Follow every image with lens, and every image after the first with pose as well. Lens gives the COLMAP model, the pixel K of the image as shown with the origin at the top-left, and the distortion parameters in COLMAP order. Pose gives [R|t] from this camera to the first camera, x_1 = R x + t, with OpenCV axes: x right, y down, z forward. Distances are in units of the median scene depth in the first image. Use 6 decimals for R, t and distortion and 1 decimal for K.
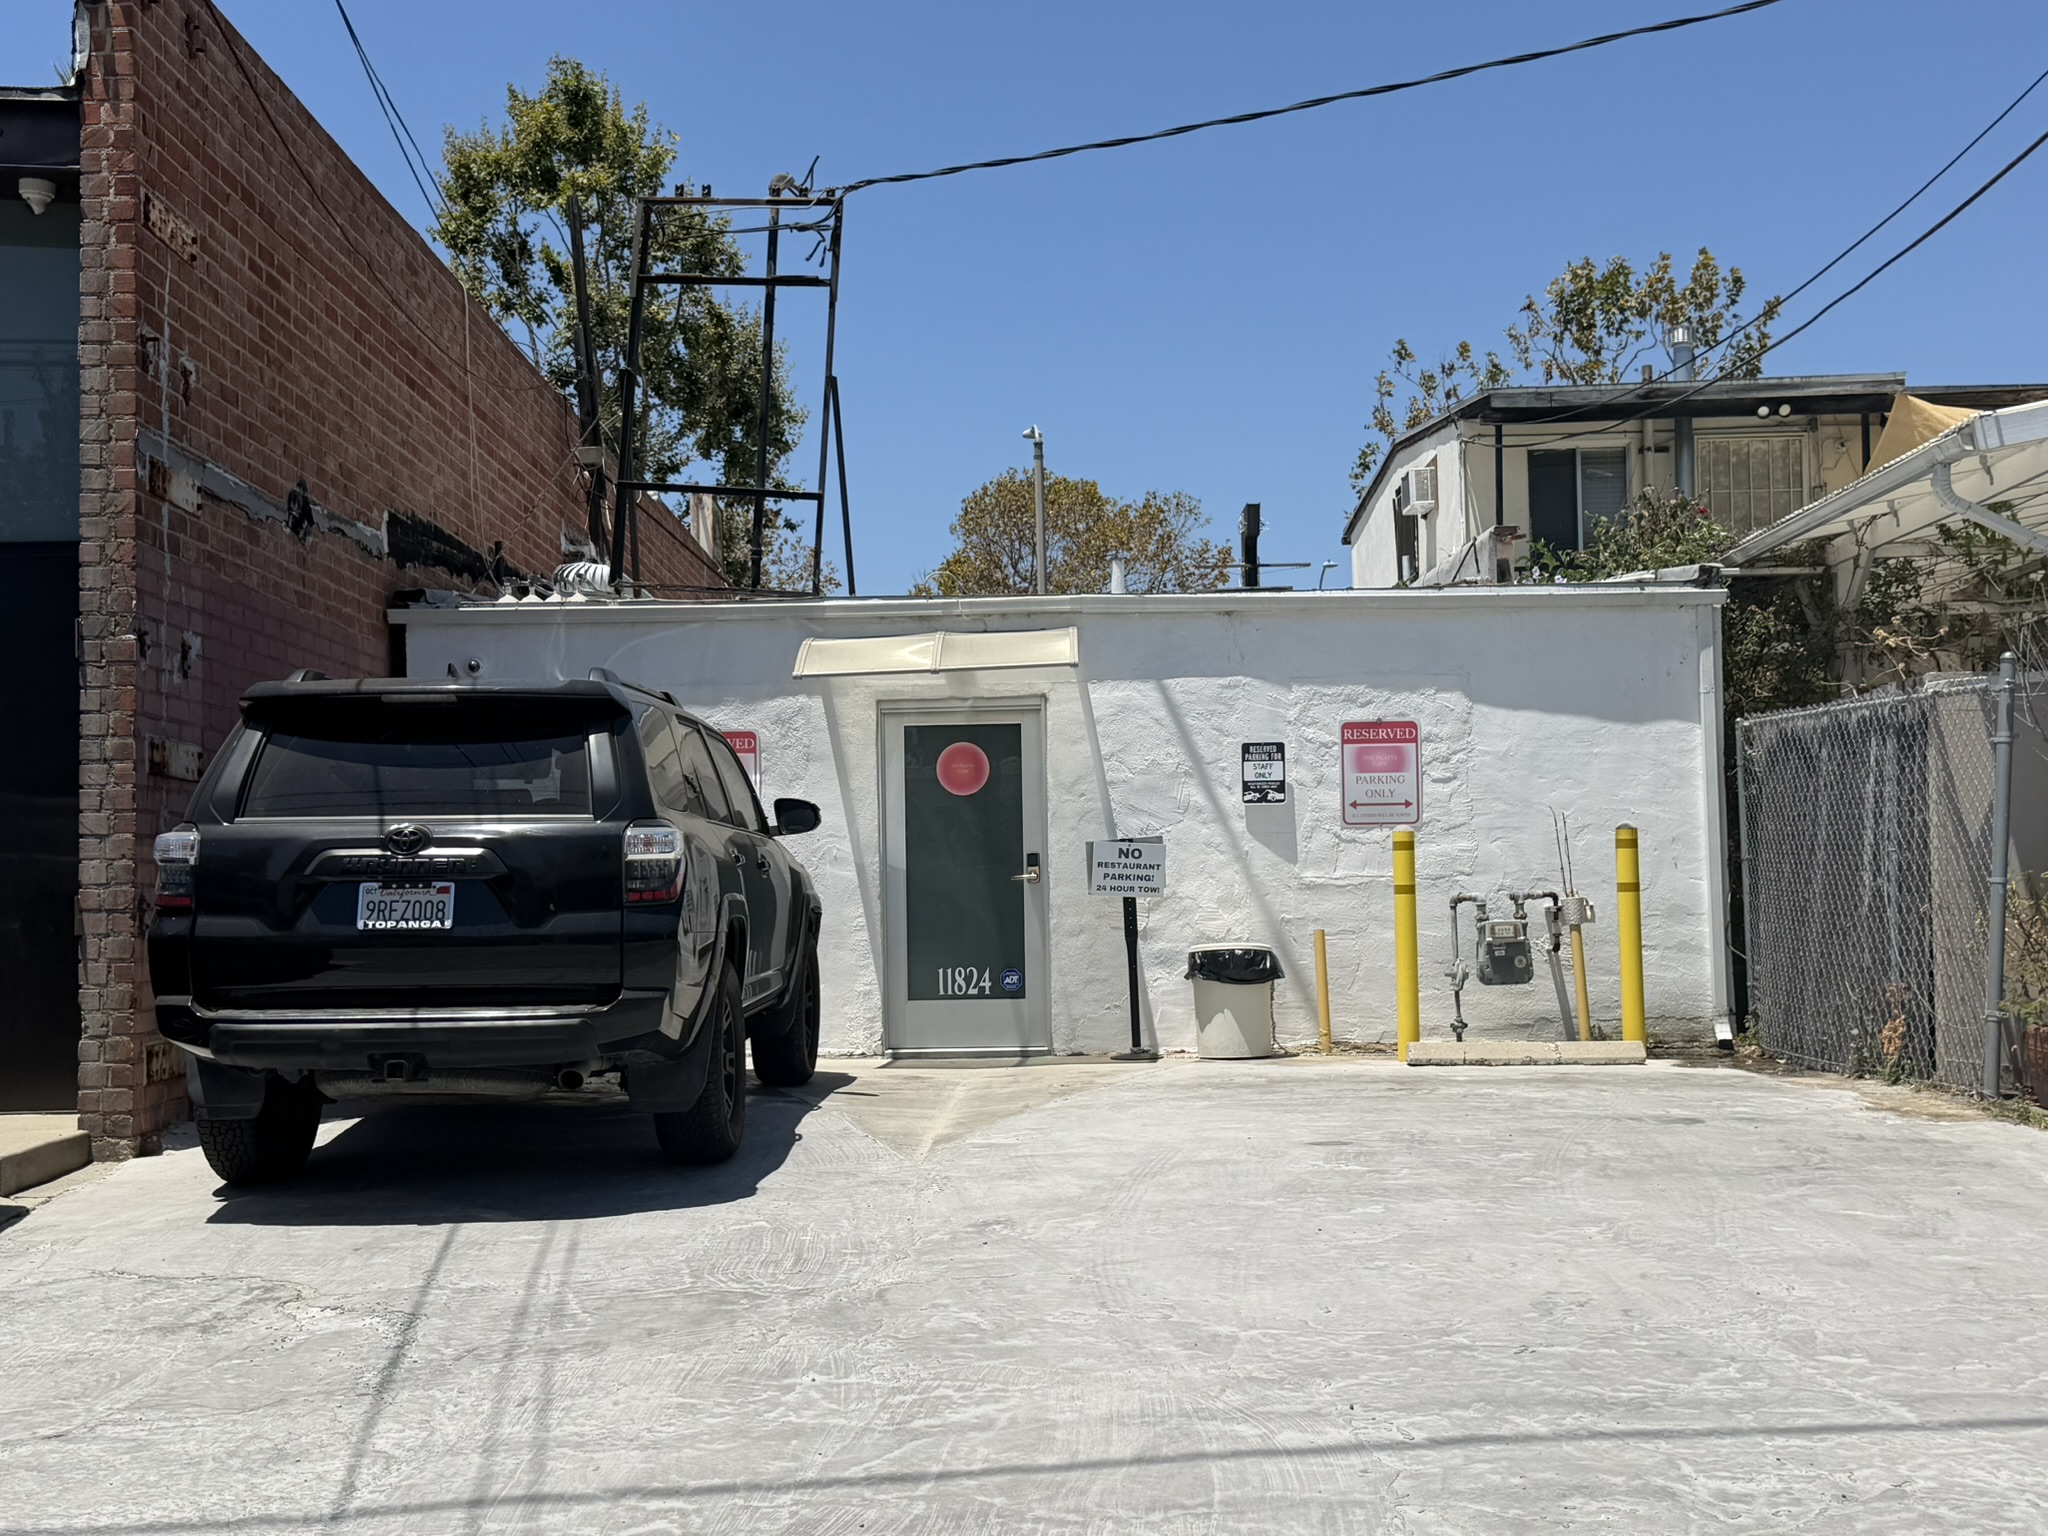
lens RADIAL K [[2408.4, 0, 1026.8], [0, 2408.4, 878.6], [0, 0, 1]] dist [0.177135, -0.341554]
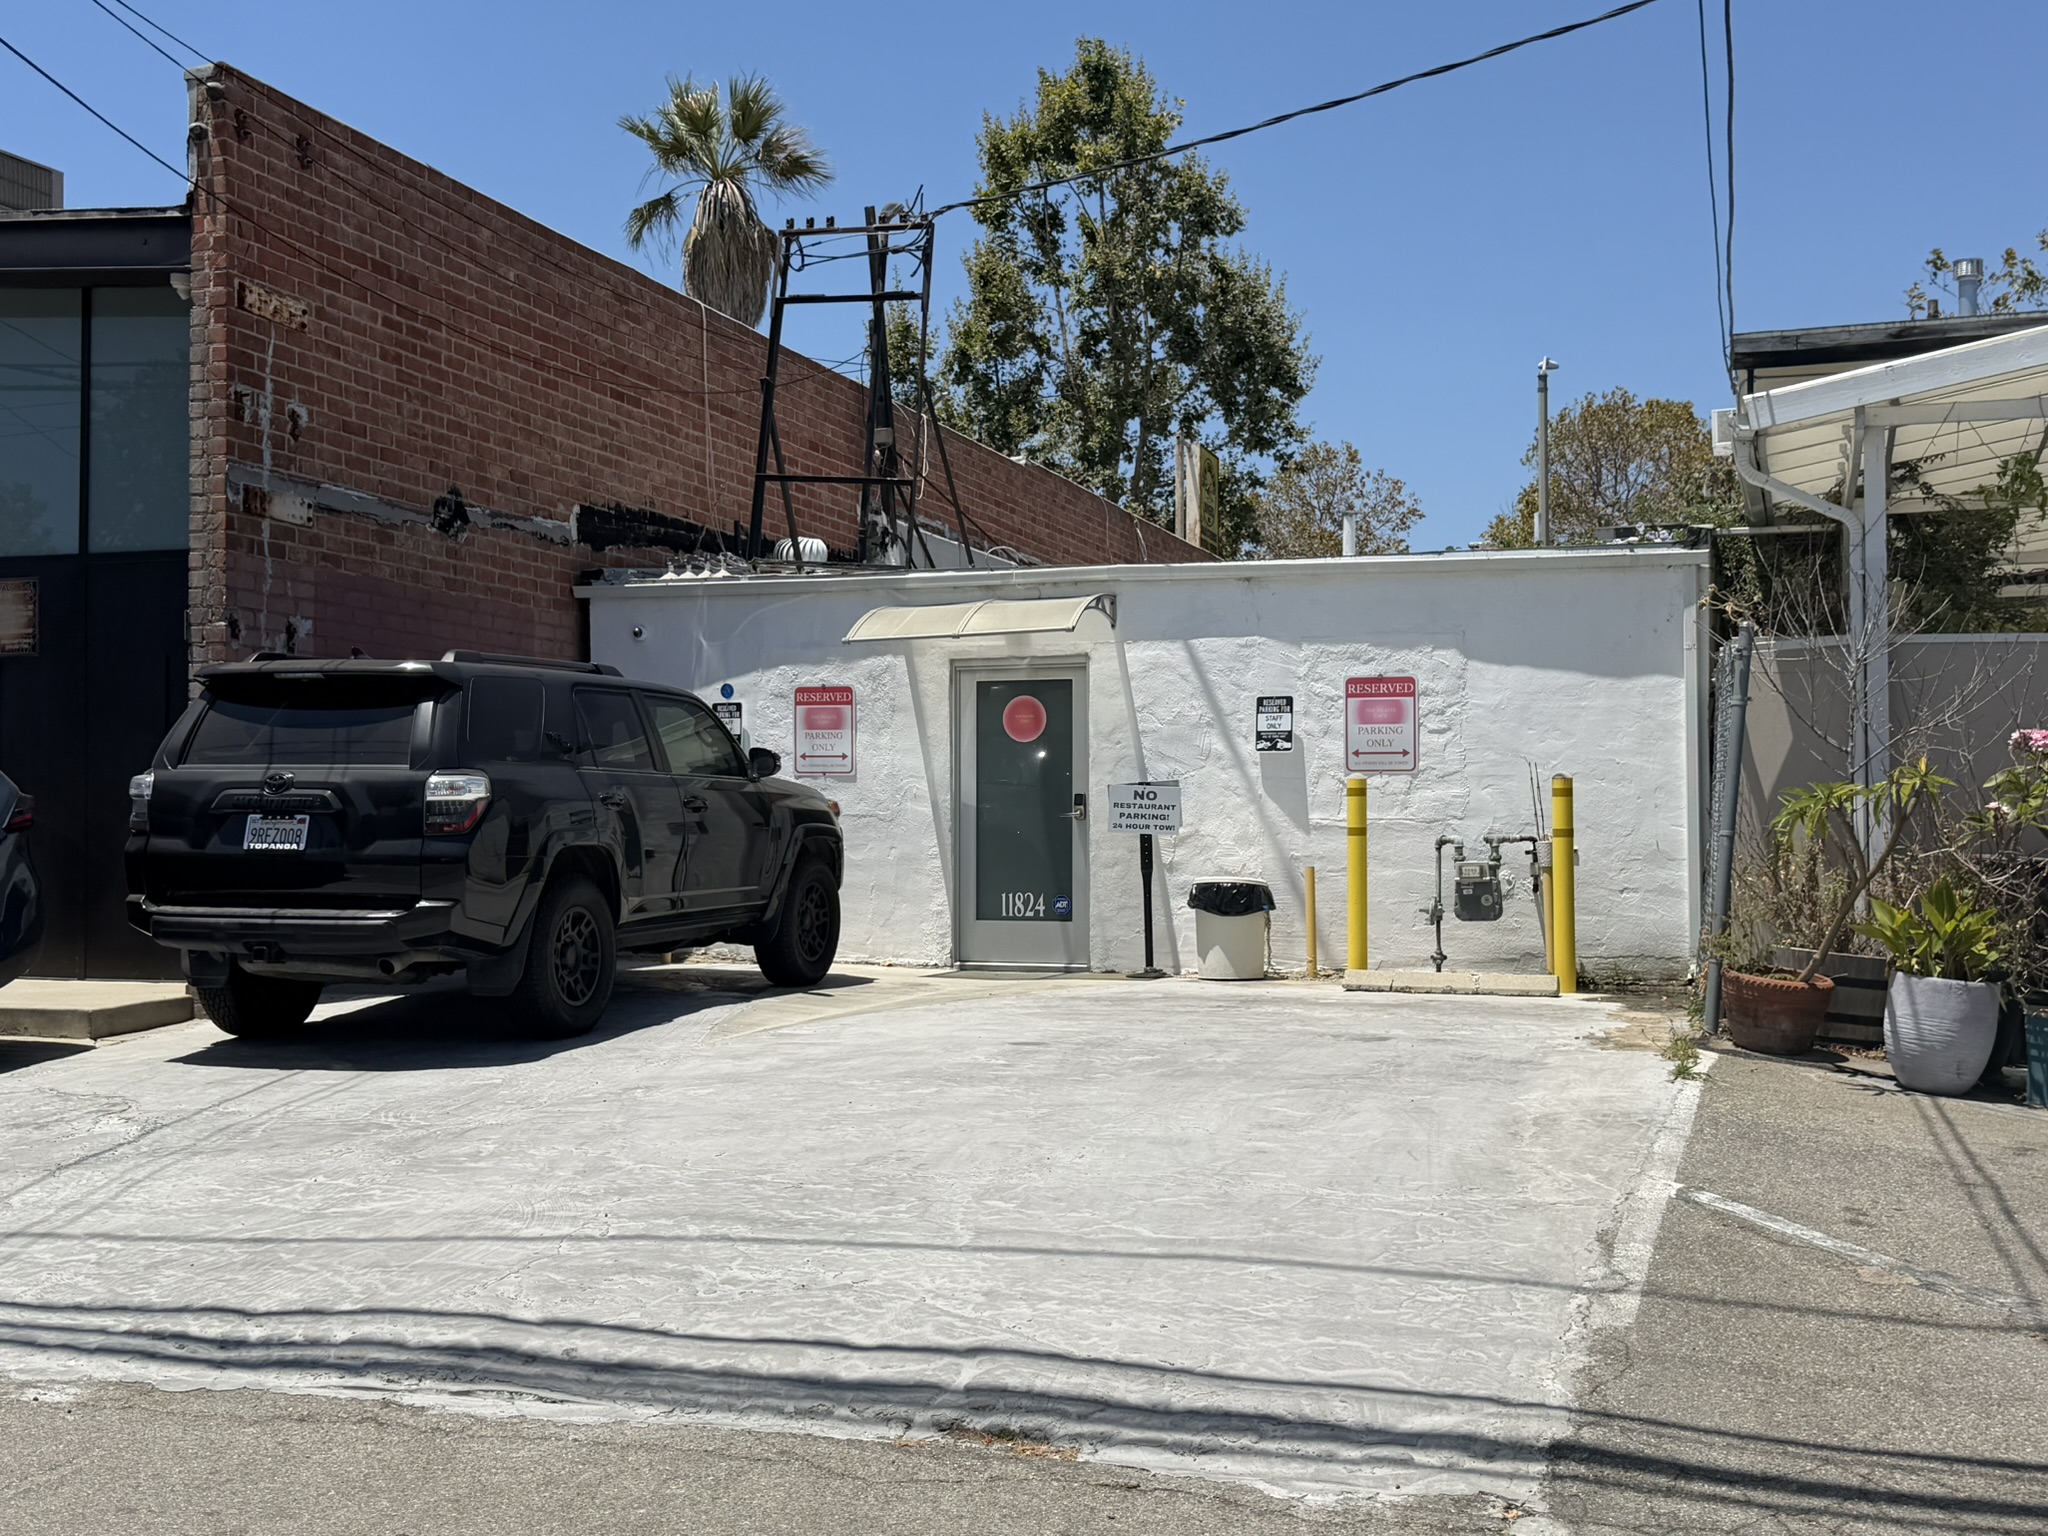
lens RADIAL K [[2408.4, 0, 1026.8], [0, 2408.4, 878.6], [0, 0, 1]] dist [0.177135, -0.341554]
pose [[0.950826, 0.024126, -0.308785, 0.333315], [-0.014229, 0.999312, 0.034262, -0.009217], [0.309399, -0.028183, 0.950515, -0.089469]]
